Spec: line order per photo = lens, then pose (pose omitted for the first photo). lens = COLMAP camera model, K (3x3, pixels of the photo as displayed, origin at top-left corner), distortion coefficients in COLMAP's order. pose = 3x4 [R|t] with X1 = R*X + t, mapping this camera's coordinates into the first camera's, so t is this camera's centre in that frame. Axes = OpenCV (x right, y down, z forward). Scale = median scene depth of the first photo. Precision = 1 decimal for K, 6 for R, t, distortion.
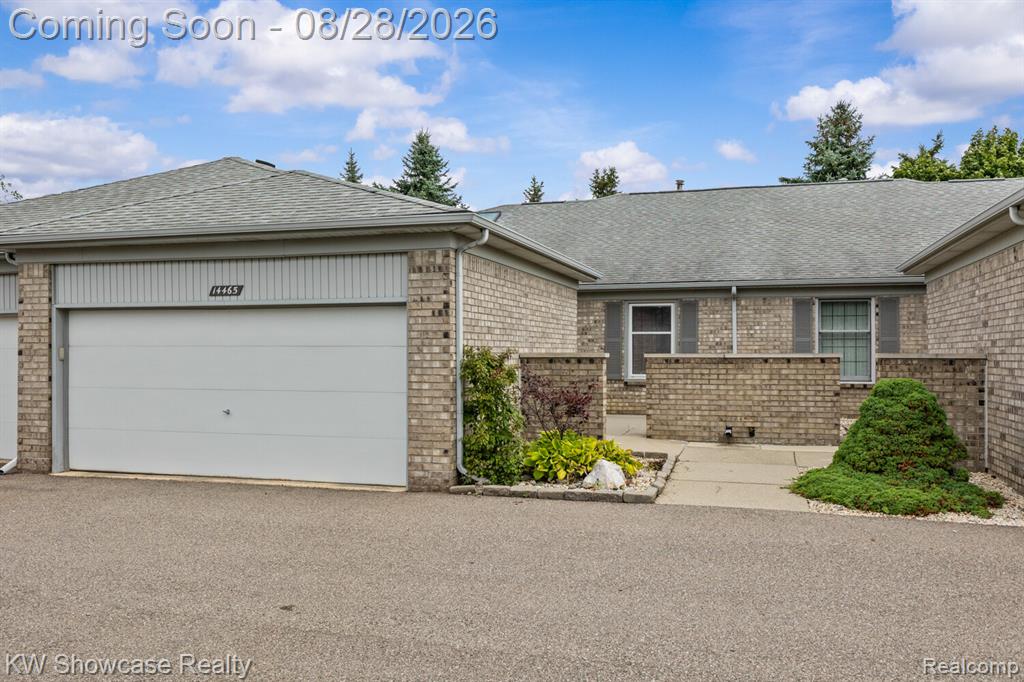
lens RADIAL K [[868.6, 0, 511.9], [0, 868.6, 336.2], [0, 0, 1]] dist [0.008828, -0.006172]
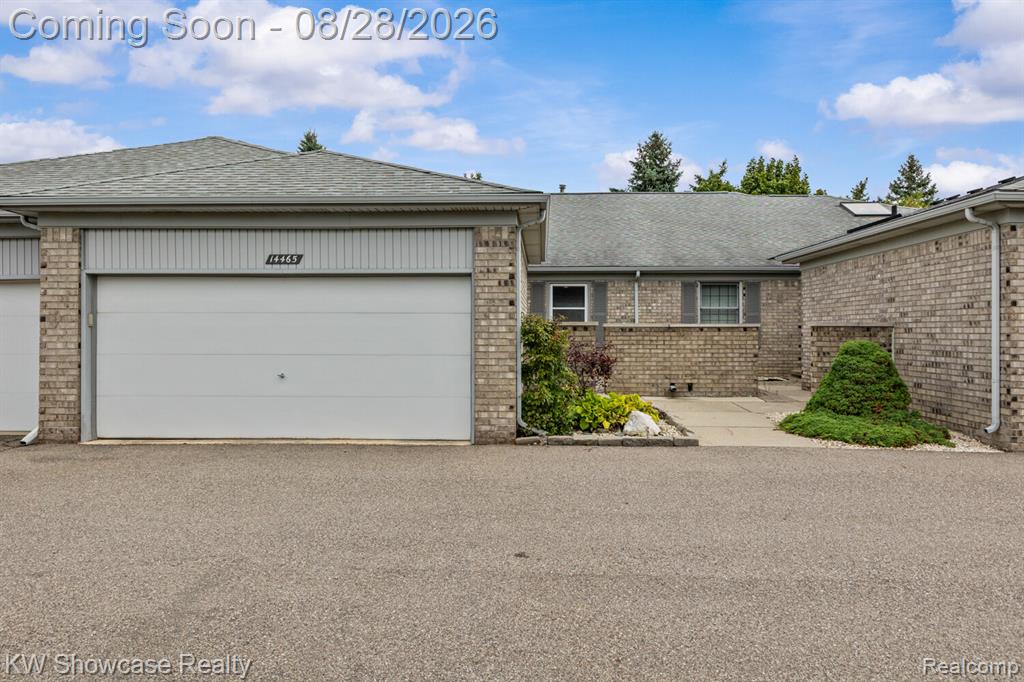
lens RADIAL K [[715.0, 0, 499.4], [0, 715.0, 319.5], [0, 0, 1]] dist [0.023656, -0.000929]
pose [[0.968030, 0.004475, 0.250793, -0.277438], [-0.004993, 0.999987, 0.001427, 0.016152], [-0.250783, -0.002634, 0.968040, 0.098233]]
